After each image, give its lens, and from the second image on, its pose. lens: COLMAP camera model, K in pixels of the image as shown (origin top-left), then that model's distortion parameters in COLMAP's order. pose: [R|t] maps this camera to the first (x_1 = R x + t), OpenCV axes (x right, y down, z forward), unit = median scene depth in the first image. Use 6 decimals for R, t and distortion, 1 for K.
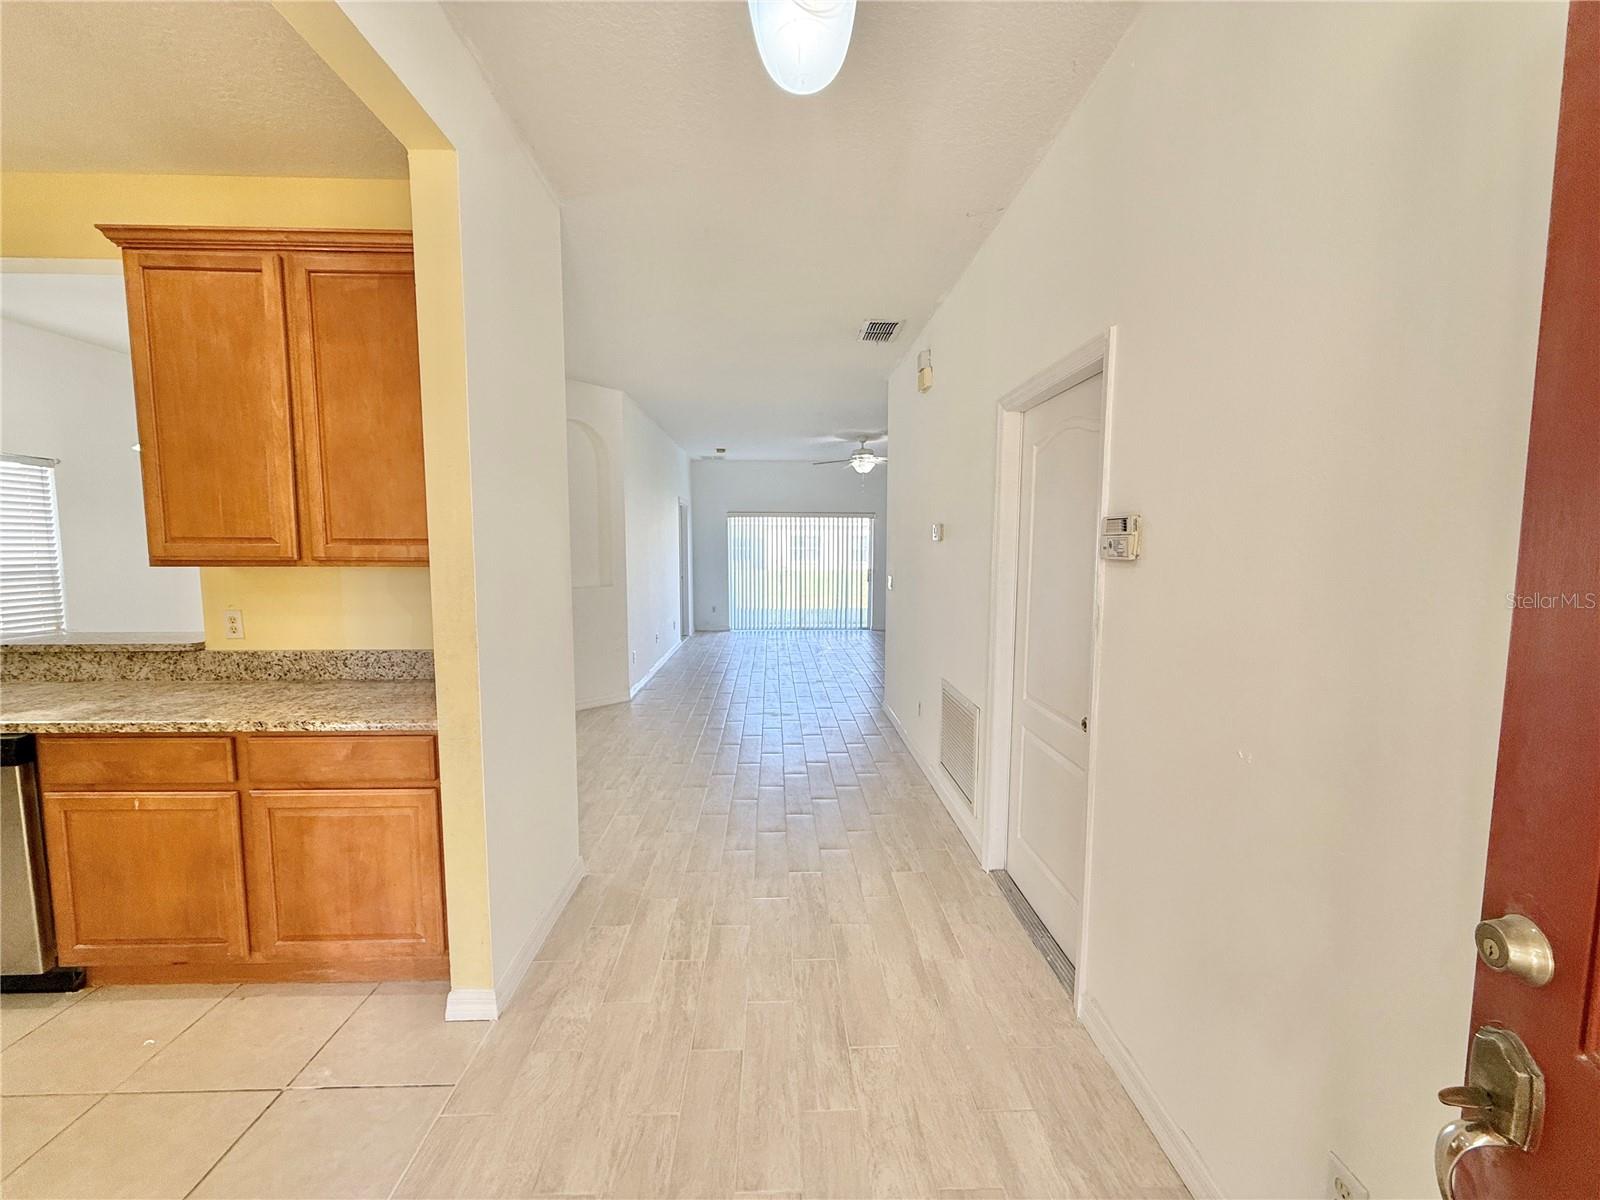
lens RADIAL K [[635.8, 0, 797.7], [0, 635.8, 602.4], [0, 0, 1]] dist [-0.000189, -0.000329]
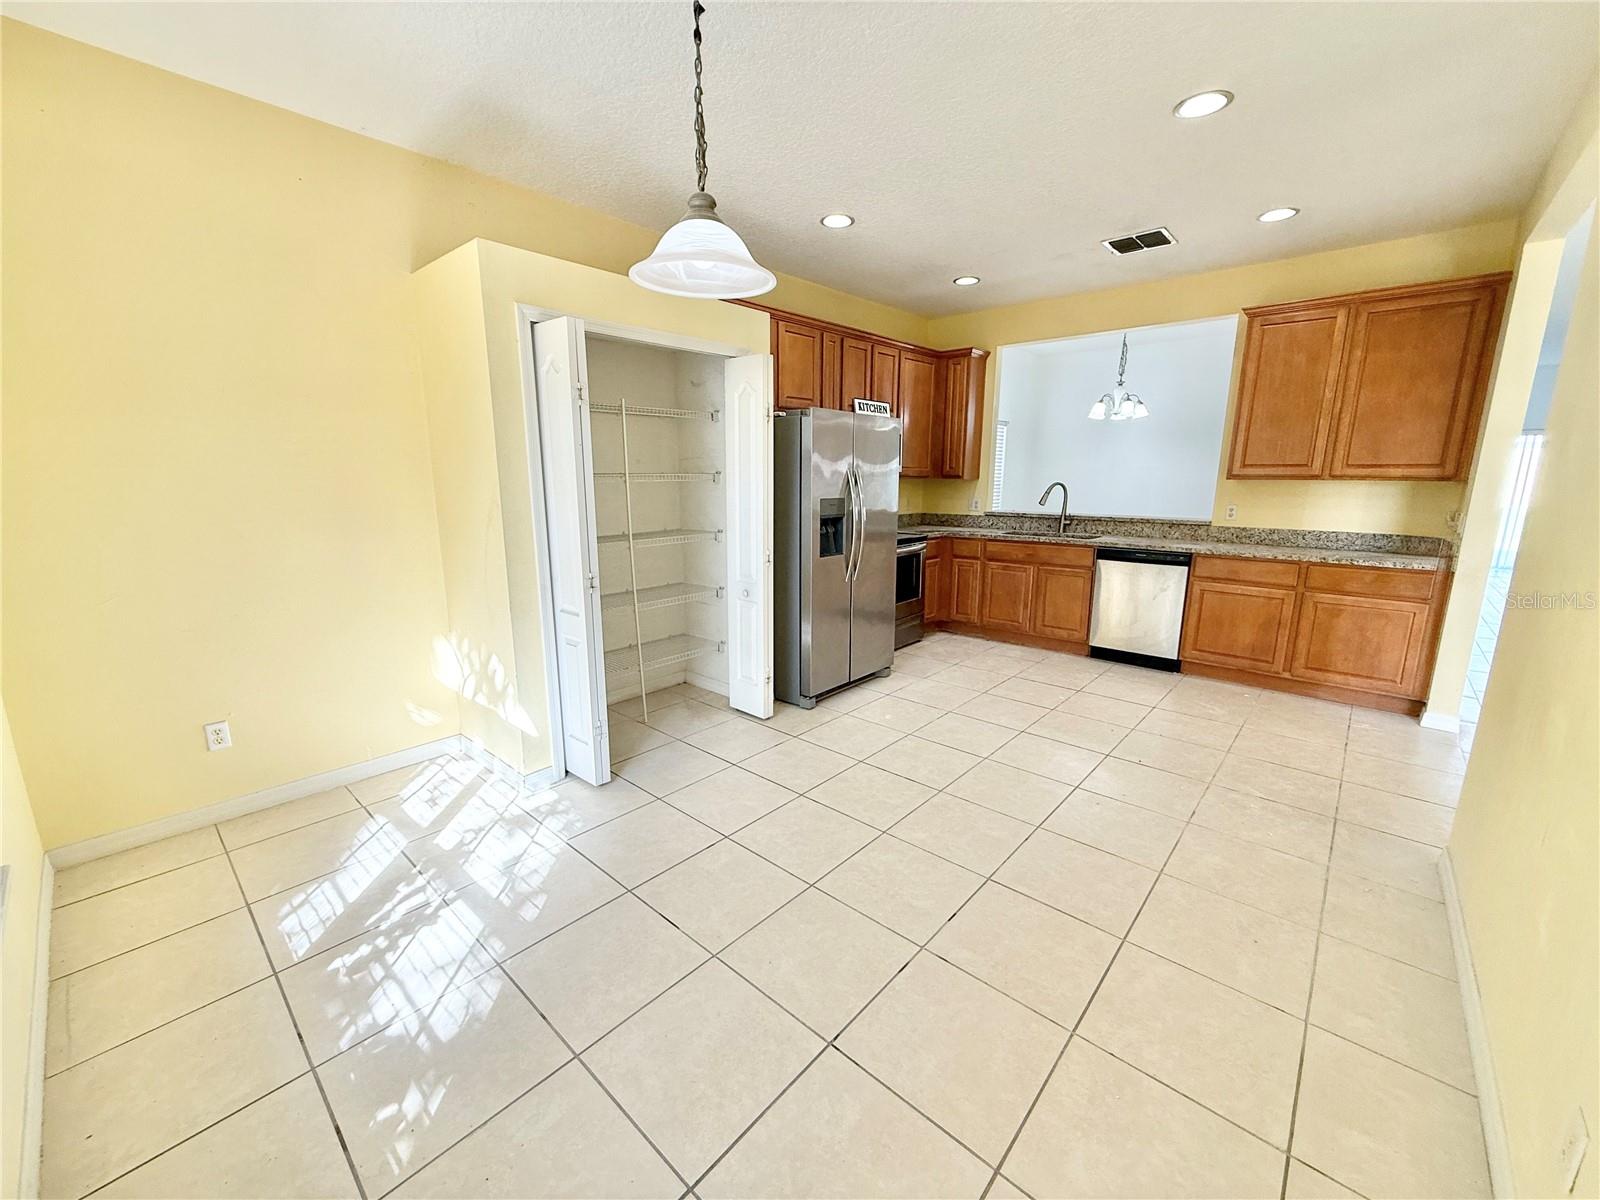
lens RADIAL K [[635.8, 0, 798.9], [0, 635.8, 603.3], [0, 0, 1]] dist [-0.000189, -0.000329]
pose [[0.720961, 0.139369, -0.678816, -0.583326], [-0.061169, 0.988543, 0.137992, 0.137475], [0.690270, -0.057964, 0.721226, -1.418755]]
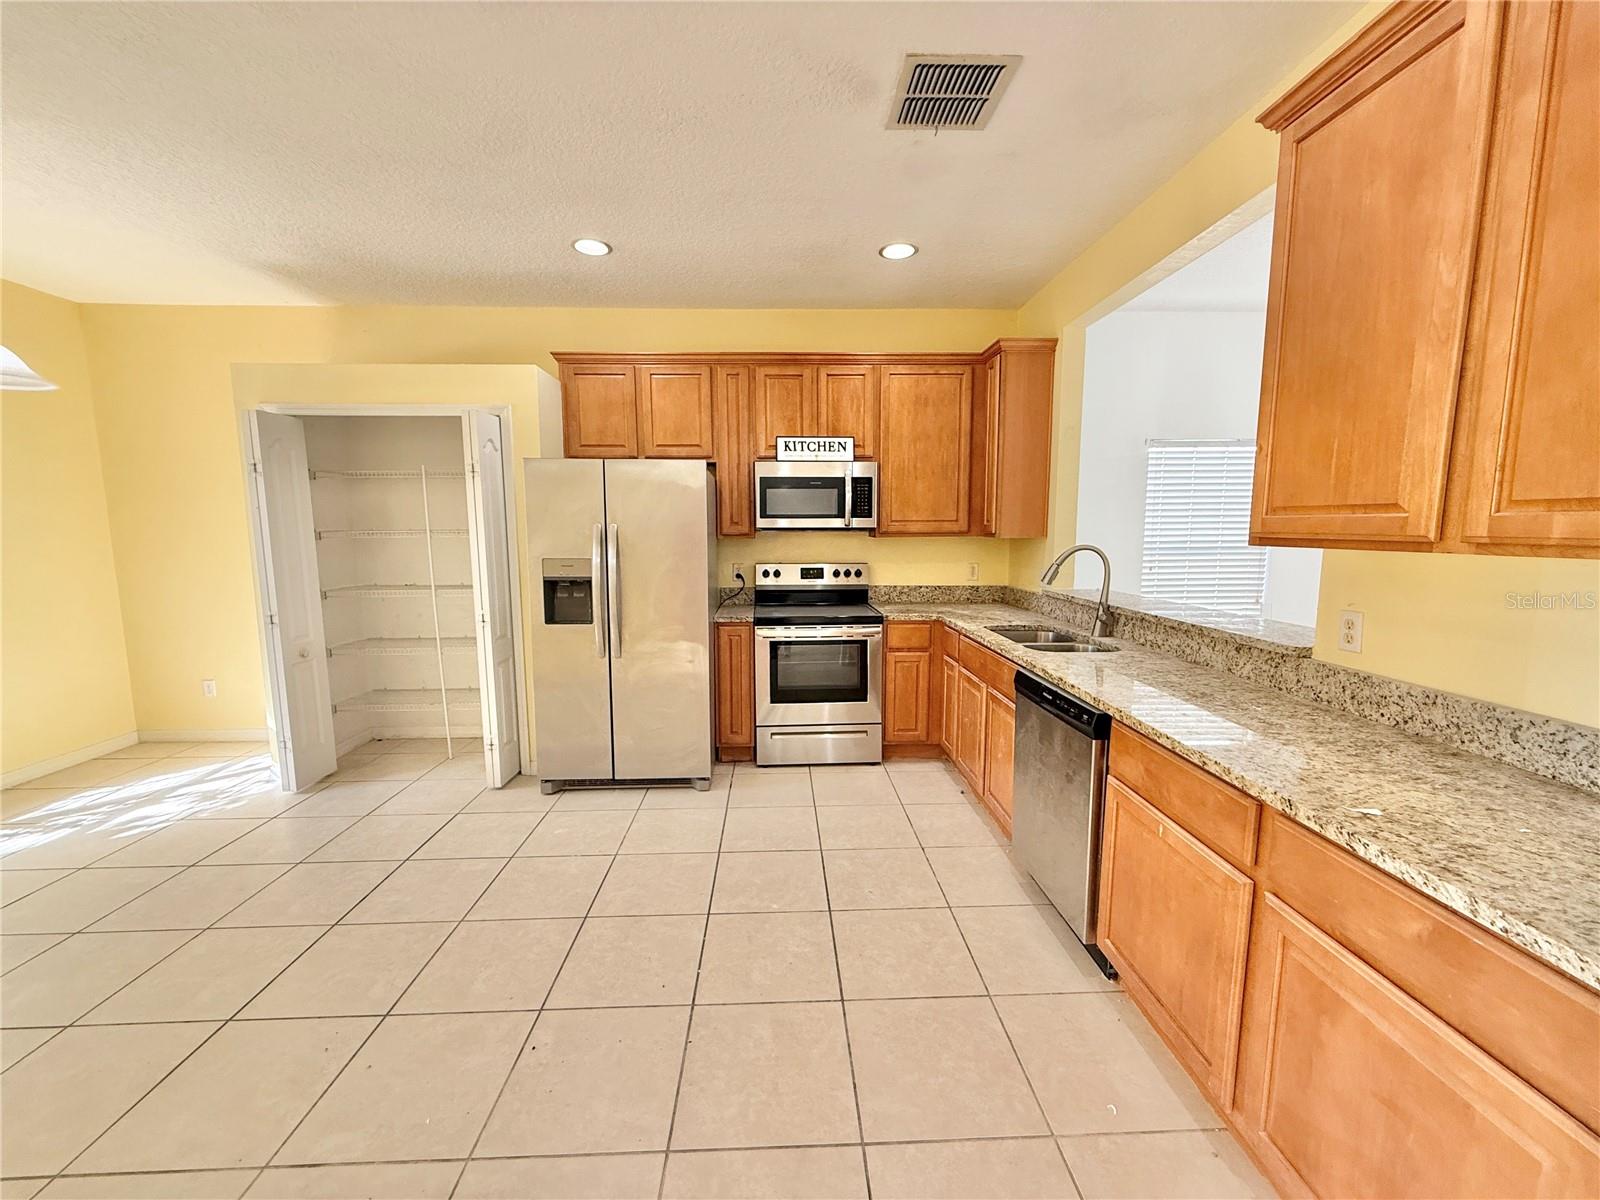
lens RADIAL K [[635.8, 0, 800.4], [0, 635.8, 603.4], [0, 0, 1]] dist [-0.000189, -0.000329]
pose [[0.004804, 0.118374, -0.992957, -0.224800], [-0.085608, 0.989372, 0.117533, -0.030488], [0.996317, 0.084441, 0.014887, 0.440592]]
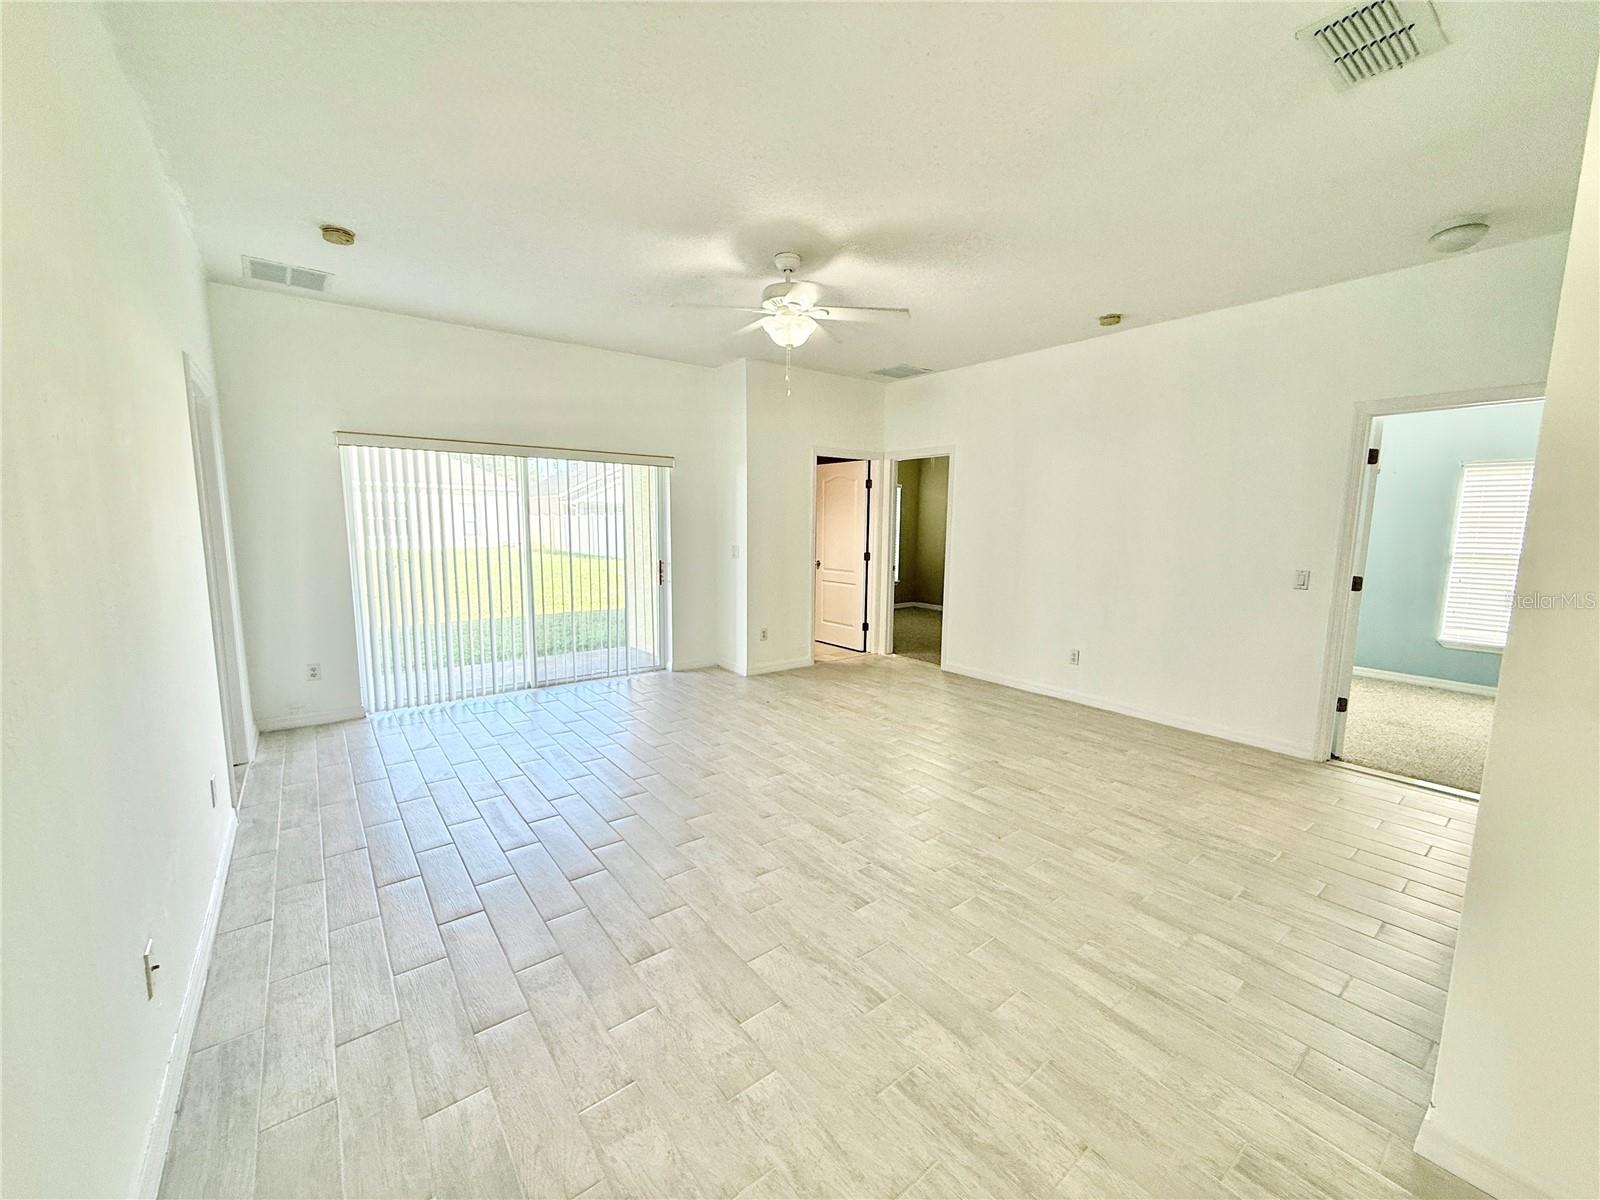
lens RADIAL K [[635.8, 0, 806.3], [0, 635.8, 606.8], [0, 0, 1]] dist [-0.000189, -0.000329]
pose [[0.808468, -0.075358, 0.583696, -0.553440], [0.044821, 0.996772, 0.066607, -0.222222], [-0.586831, -0.027688, 0.809236, 2.413364]]
